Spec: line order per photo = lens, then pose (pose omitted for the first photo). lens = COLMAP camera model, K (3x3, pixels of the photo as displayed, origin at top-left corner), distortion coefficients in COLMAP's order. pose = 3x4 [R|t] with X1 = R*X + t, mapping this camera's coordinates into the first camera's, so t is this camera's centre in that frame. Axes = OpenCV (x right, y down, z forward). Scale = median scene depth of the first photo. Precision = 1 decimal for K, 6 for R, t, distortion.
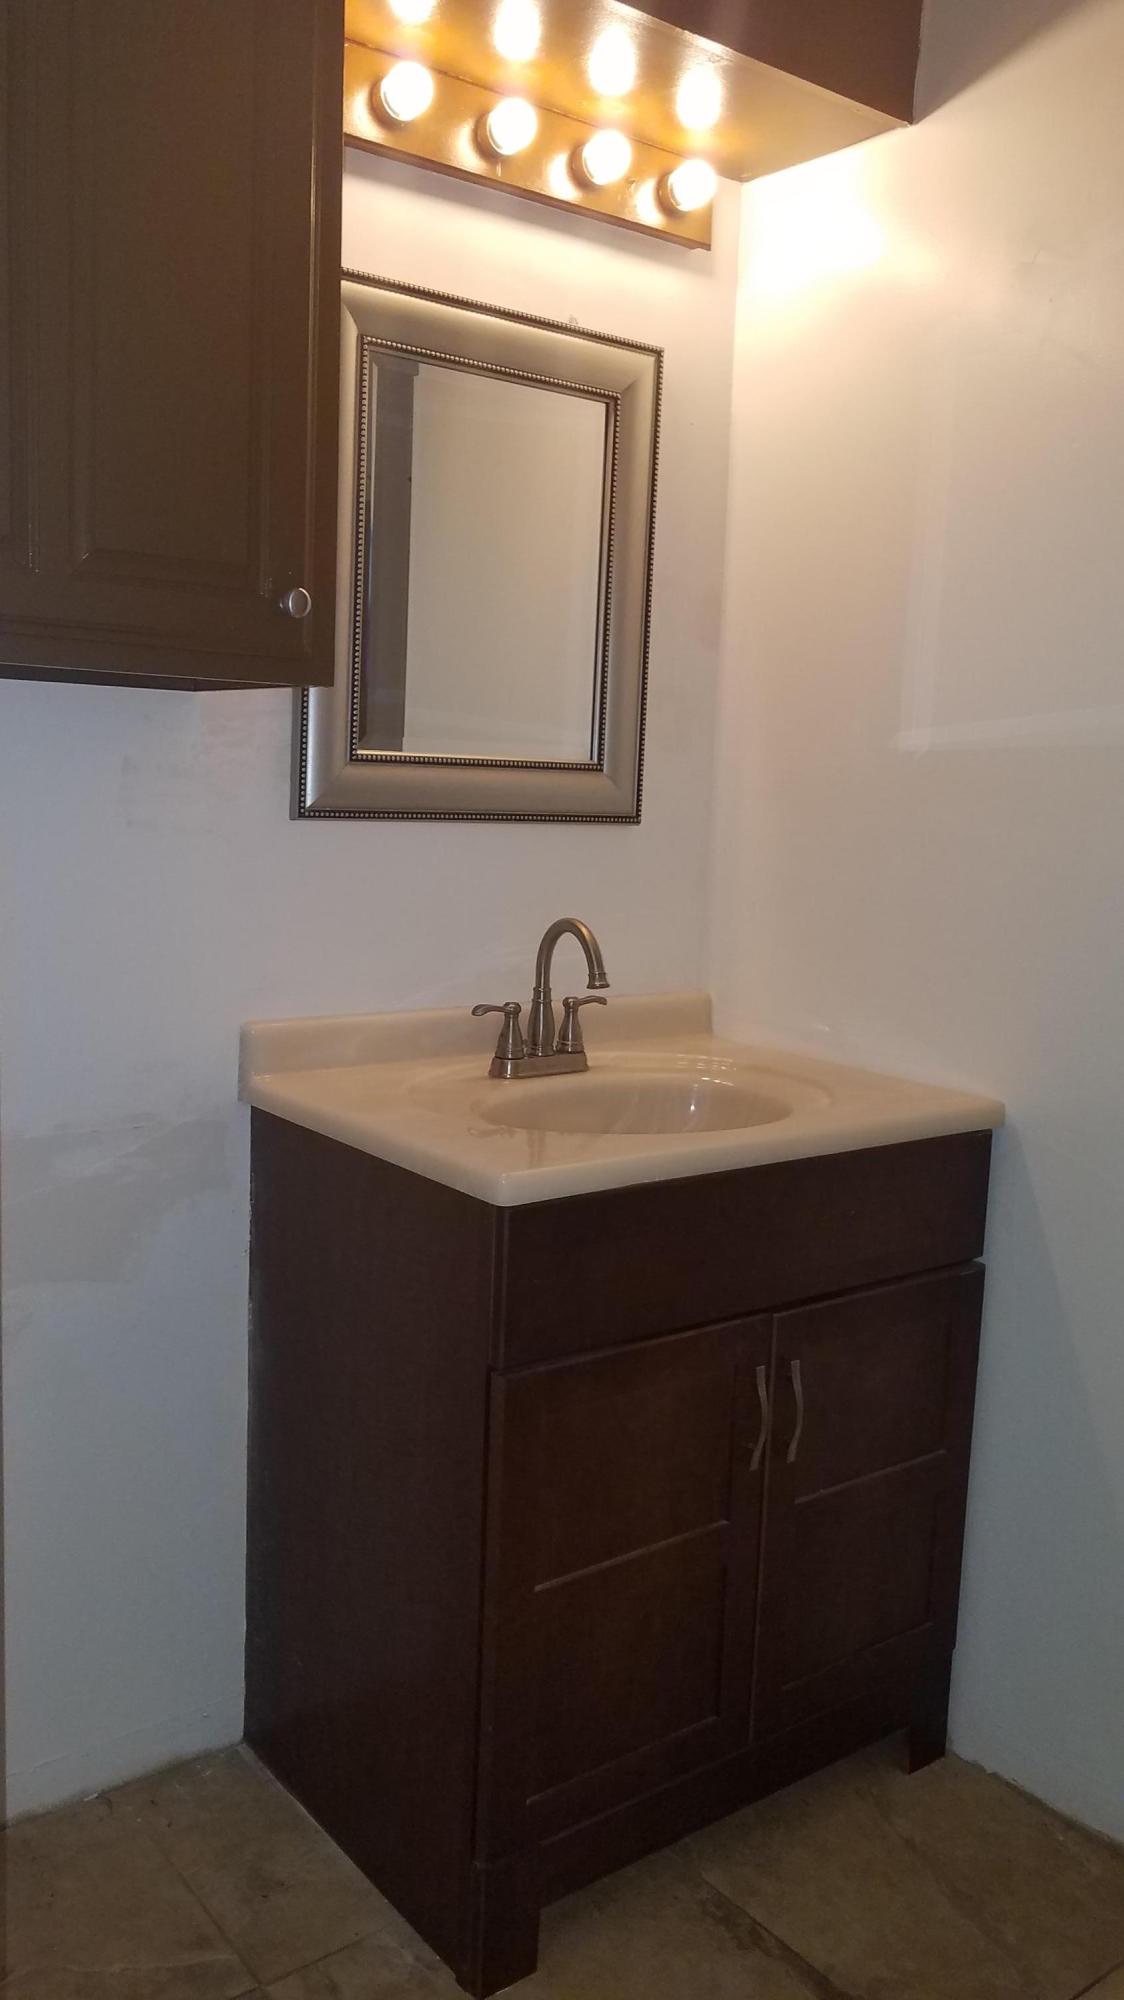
lens RADIAL K [[1573.3, 0, 560.8], [0, 1573.3, 1005.9], [0, 0, 1]] dist [-0.014678, 0.020539]
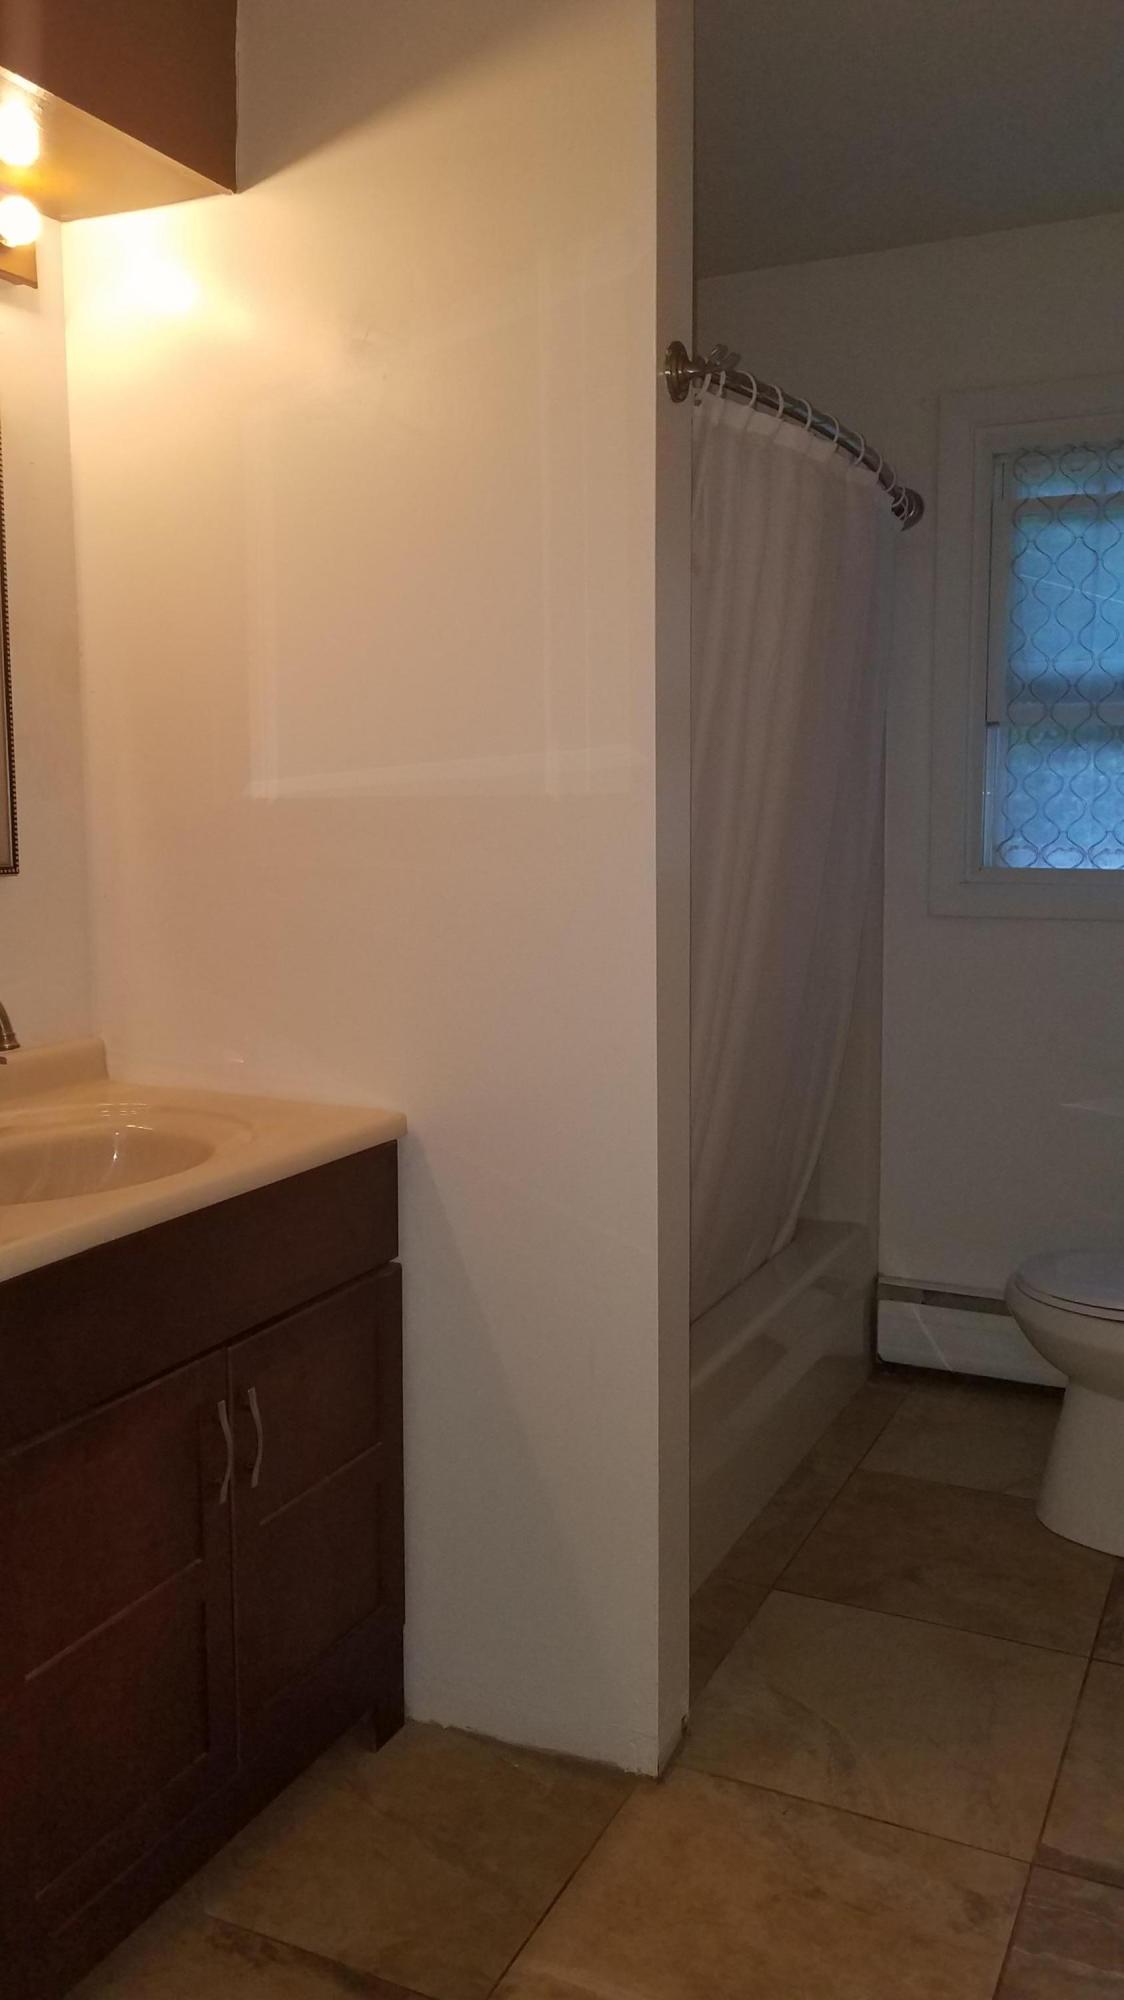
lens RADIAL K [[1573.3, 0, 562.8], [0, 1573.3, 1002.8], [0, 0, 1]] dist [-0.014678, 0.020539]
pose [[0.887610, -0.094038, 0.450894, -0.104193], [0.094076, 0.995313, 0.022388, -0.028612], [-0.450886, 0.022546, 0.892297, -0.017013]]
